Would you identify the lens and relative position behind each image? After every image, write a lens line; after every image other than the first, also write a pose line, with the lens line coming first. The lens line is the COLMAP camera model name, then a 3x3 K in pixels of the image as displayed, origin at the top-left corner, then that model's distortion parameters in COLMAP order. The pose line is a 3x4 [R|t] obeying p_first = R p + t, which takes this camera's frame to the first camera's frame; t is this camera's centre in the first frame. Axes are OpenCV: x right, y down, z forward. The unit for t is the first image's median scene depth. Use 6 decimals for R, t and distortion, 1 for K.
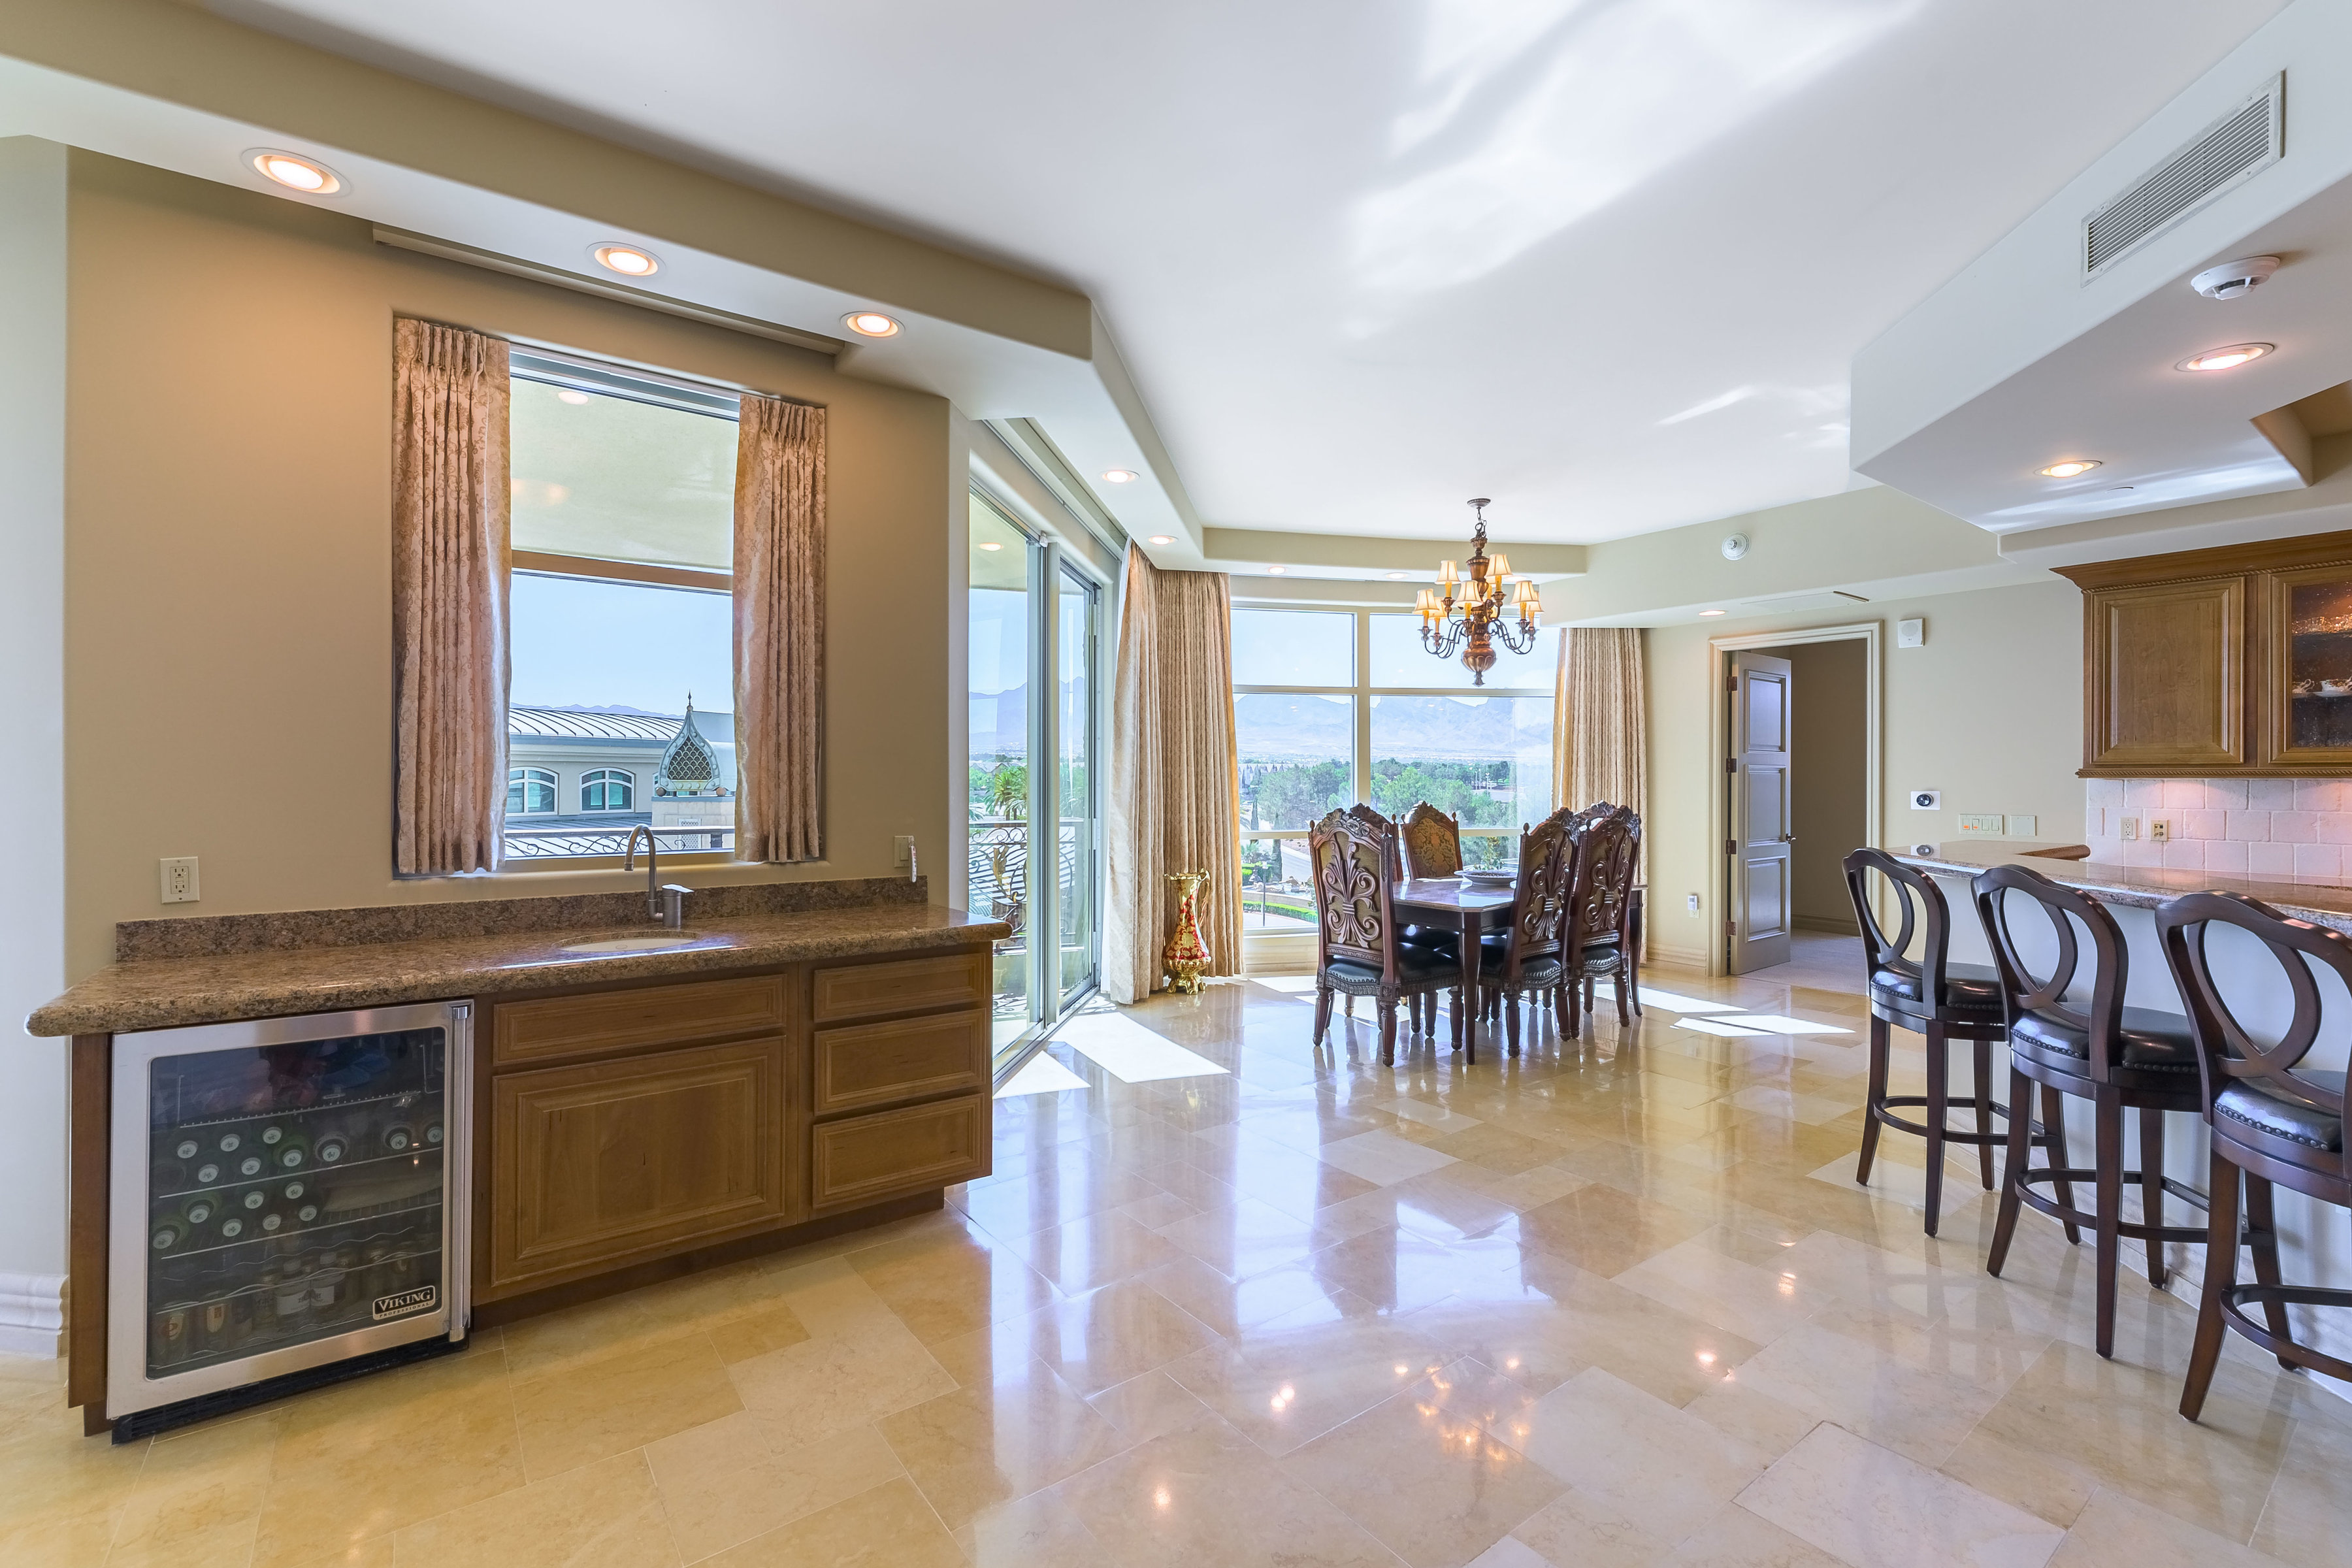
lens RADIAL K [[1040.8, 0, 1182.2], [0, 1040.8, 784.0], [0, 0, 1]] dist [-0.002731, -0.000326]
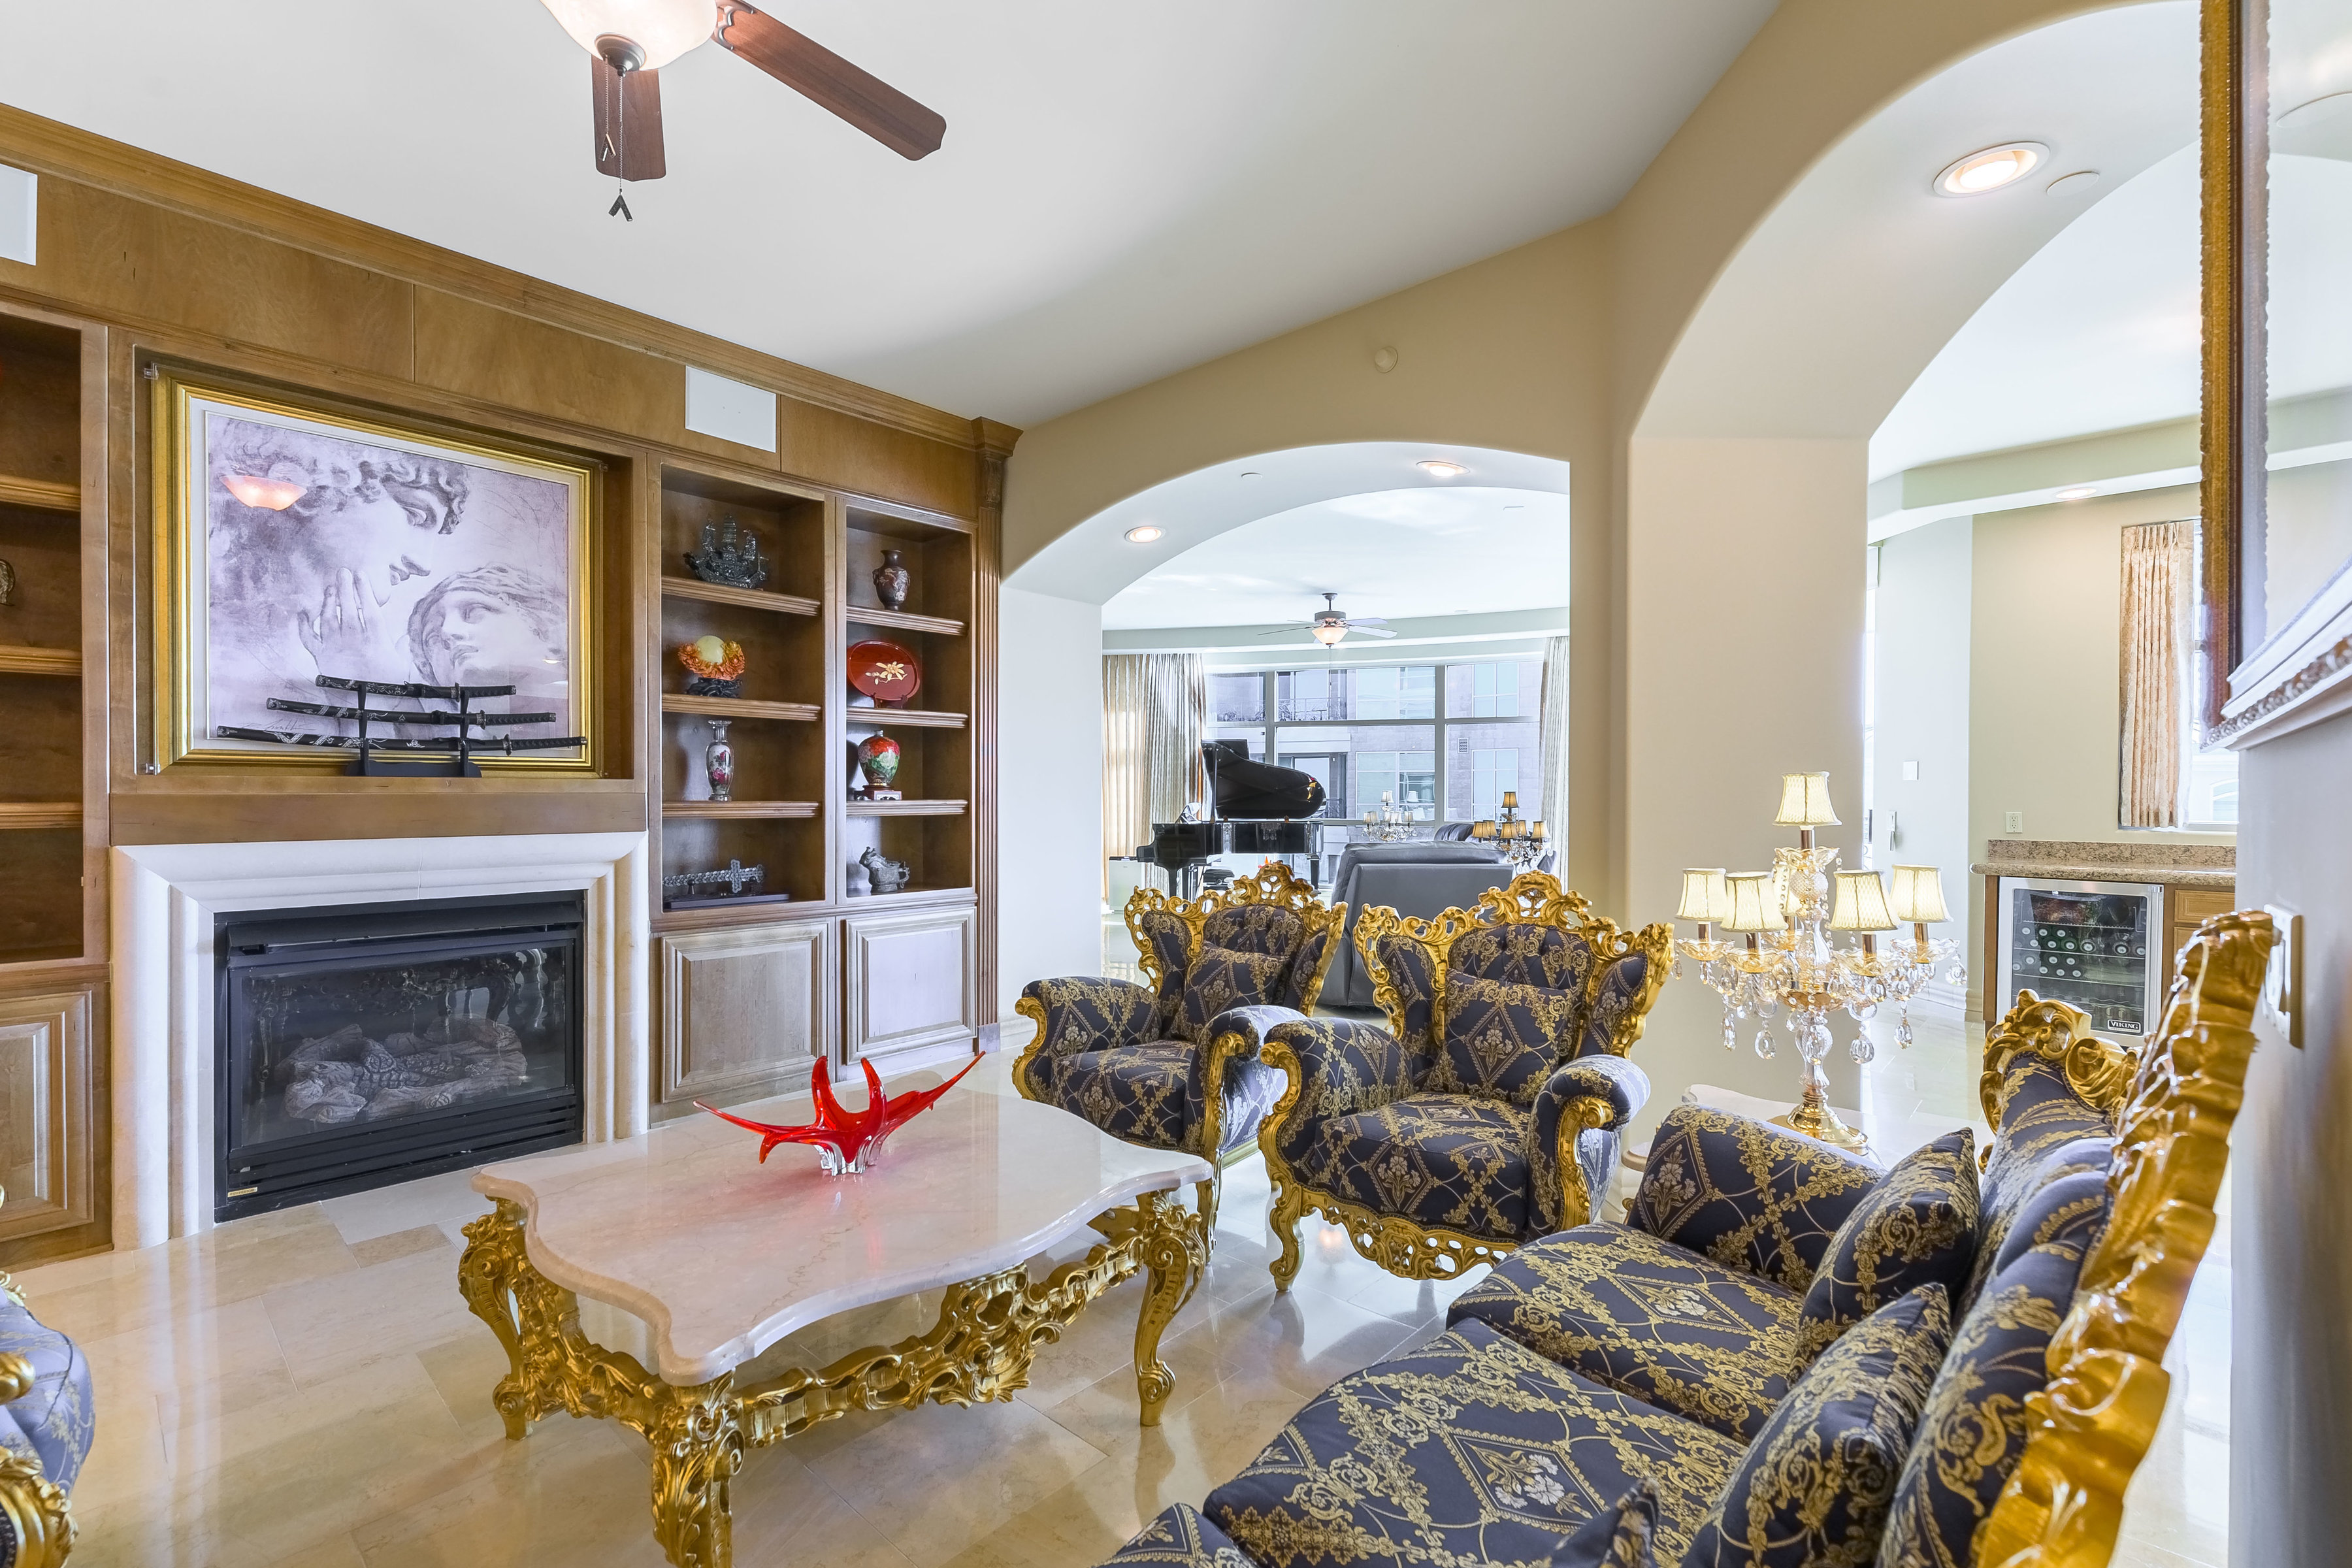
lens RADIAL K [[1040.8, 0, 1183.0], [0, 1040.8, 797.7], [0, 0, 1]] dist [-0.002731, -0.000326]
pose [[0.200744, 0.007535, -0.979615, 0.736472], [-0.007188, 0.999955, 0.006219, 0.035046], [0.979617, 0.005793, 0.200789, -1.029421]]
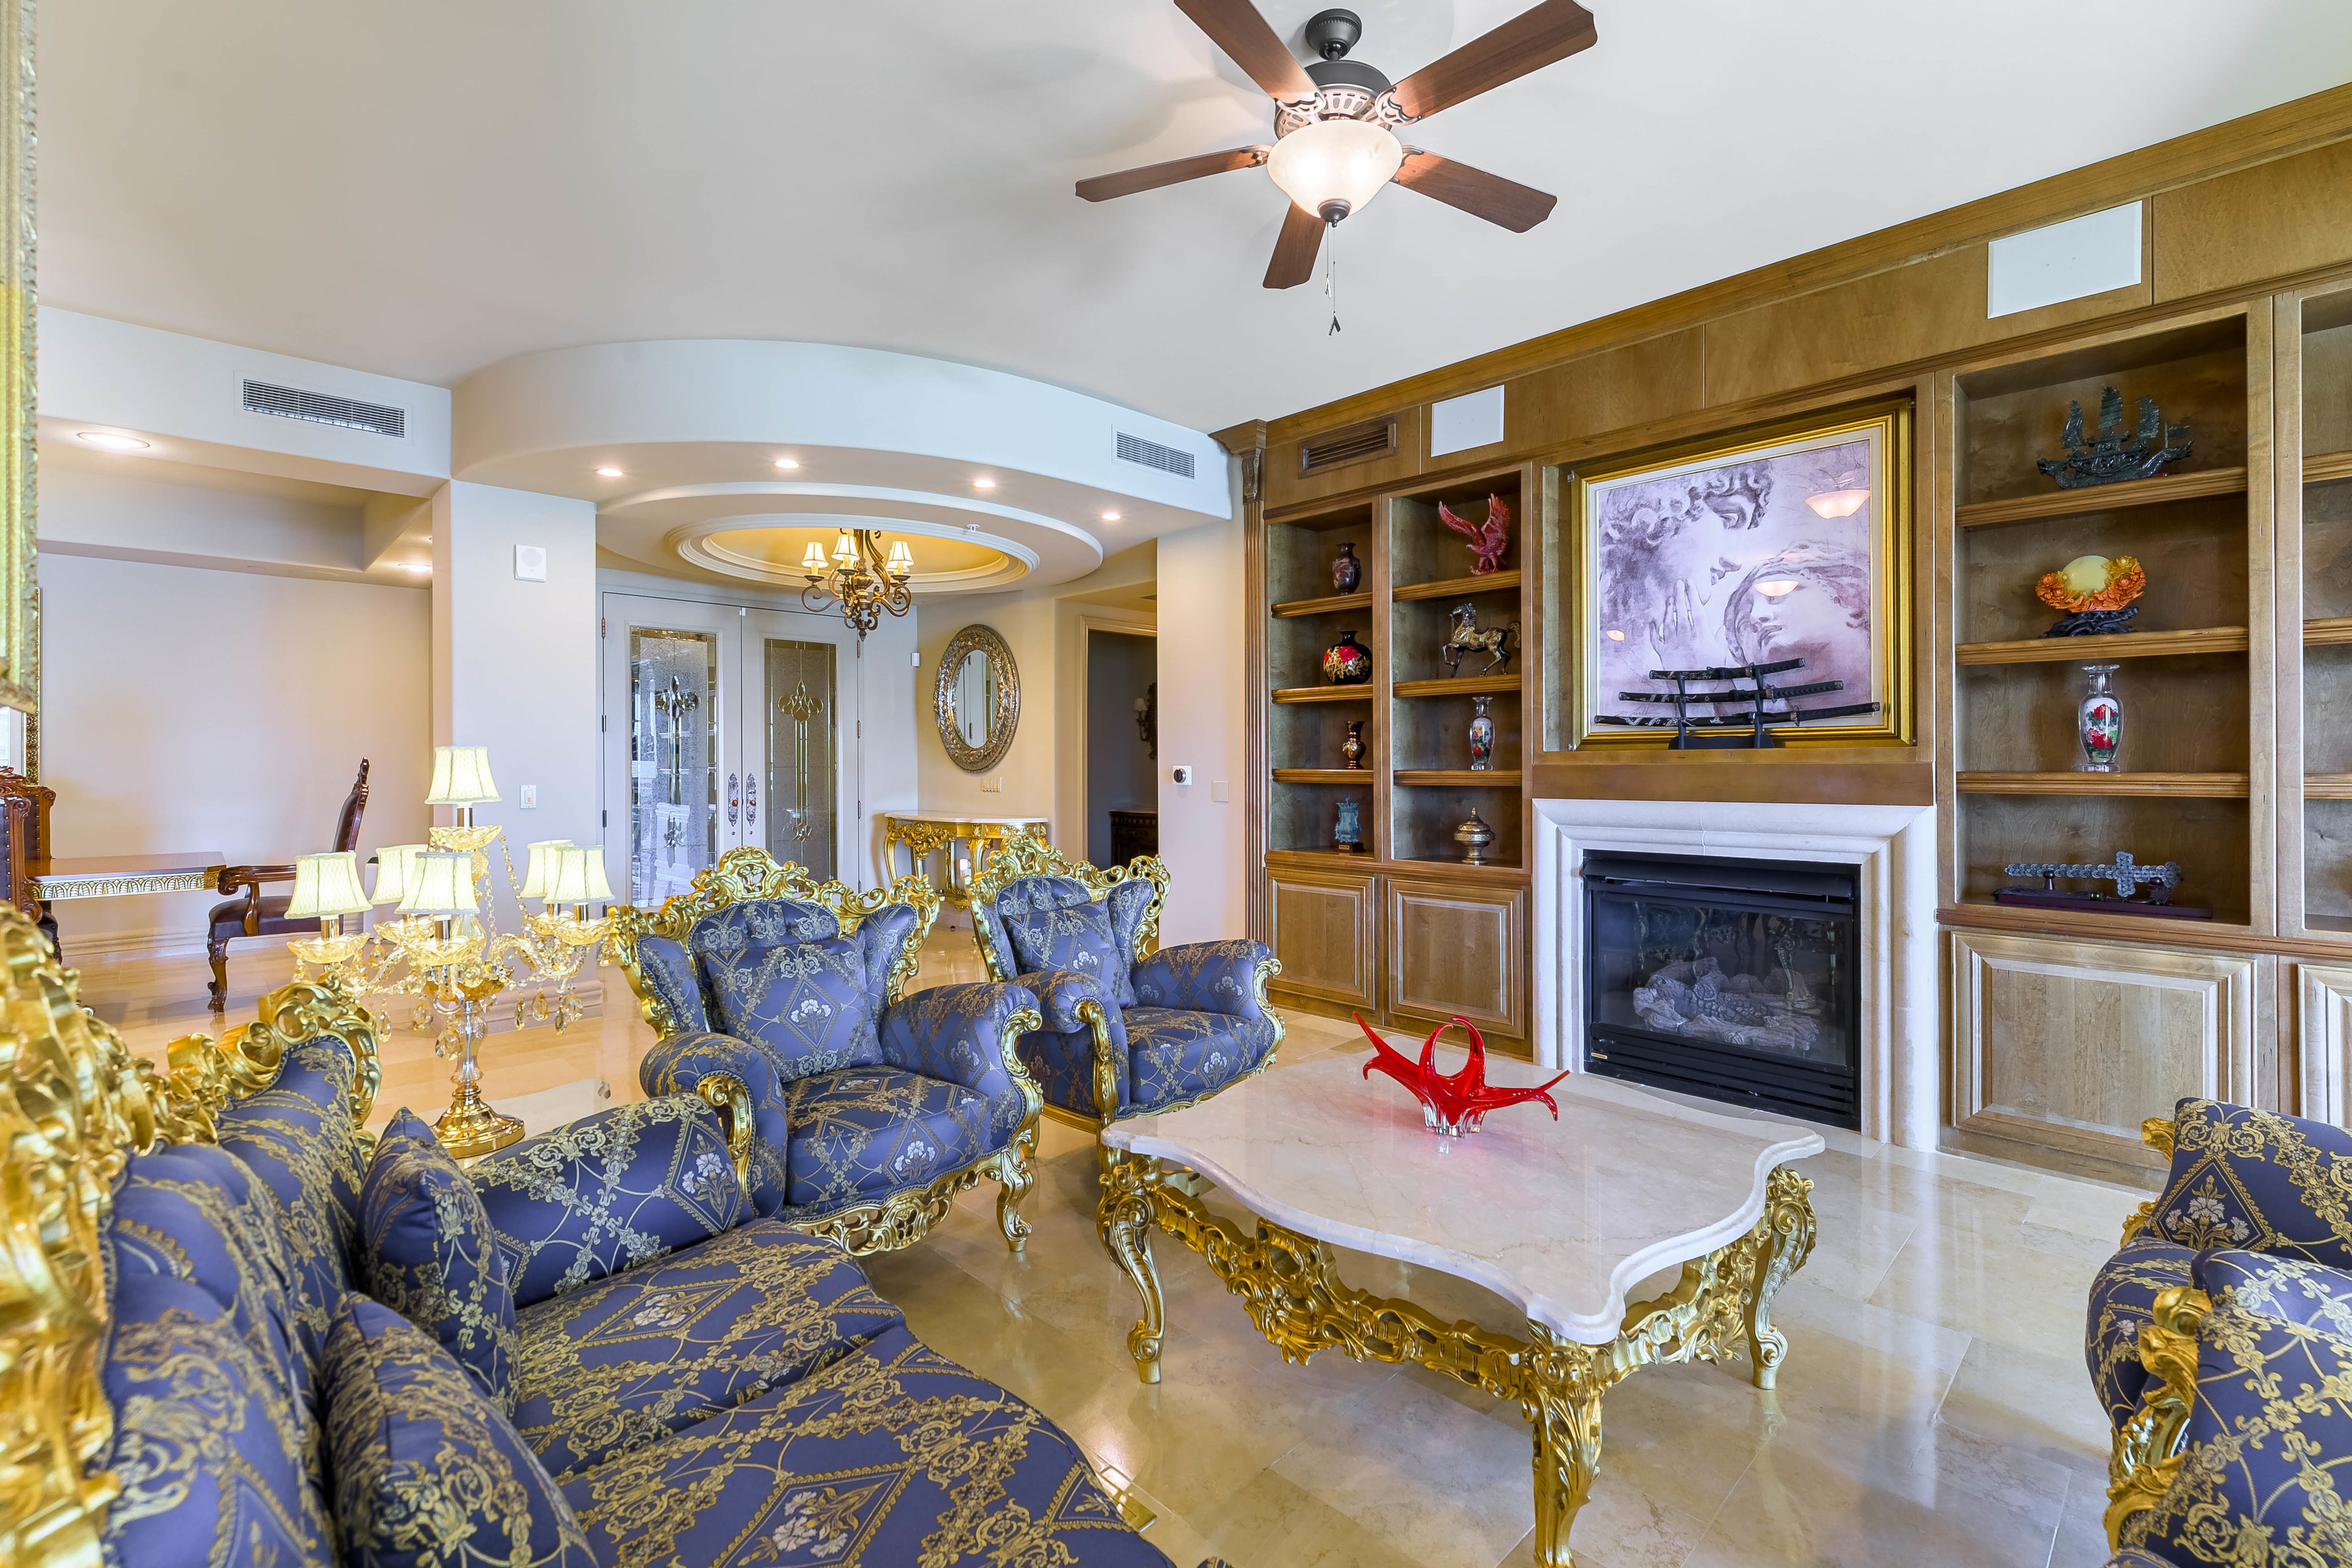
lens RADIAL K [[1040.8, 0, 1206.8], [0, 1040.8, 759.1], [0, 0, 1]] dist [-0.002731, -0.000326]
pose [[-0.989977, 0.005660, -0.141117, -2.120243], [0.005737, 0.999984, -0.000141, 0.032247], [0.141114, -0.000949, -0.989993, 2.716469]]
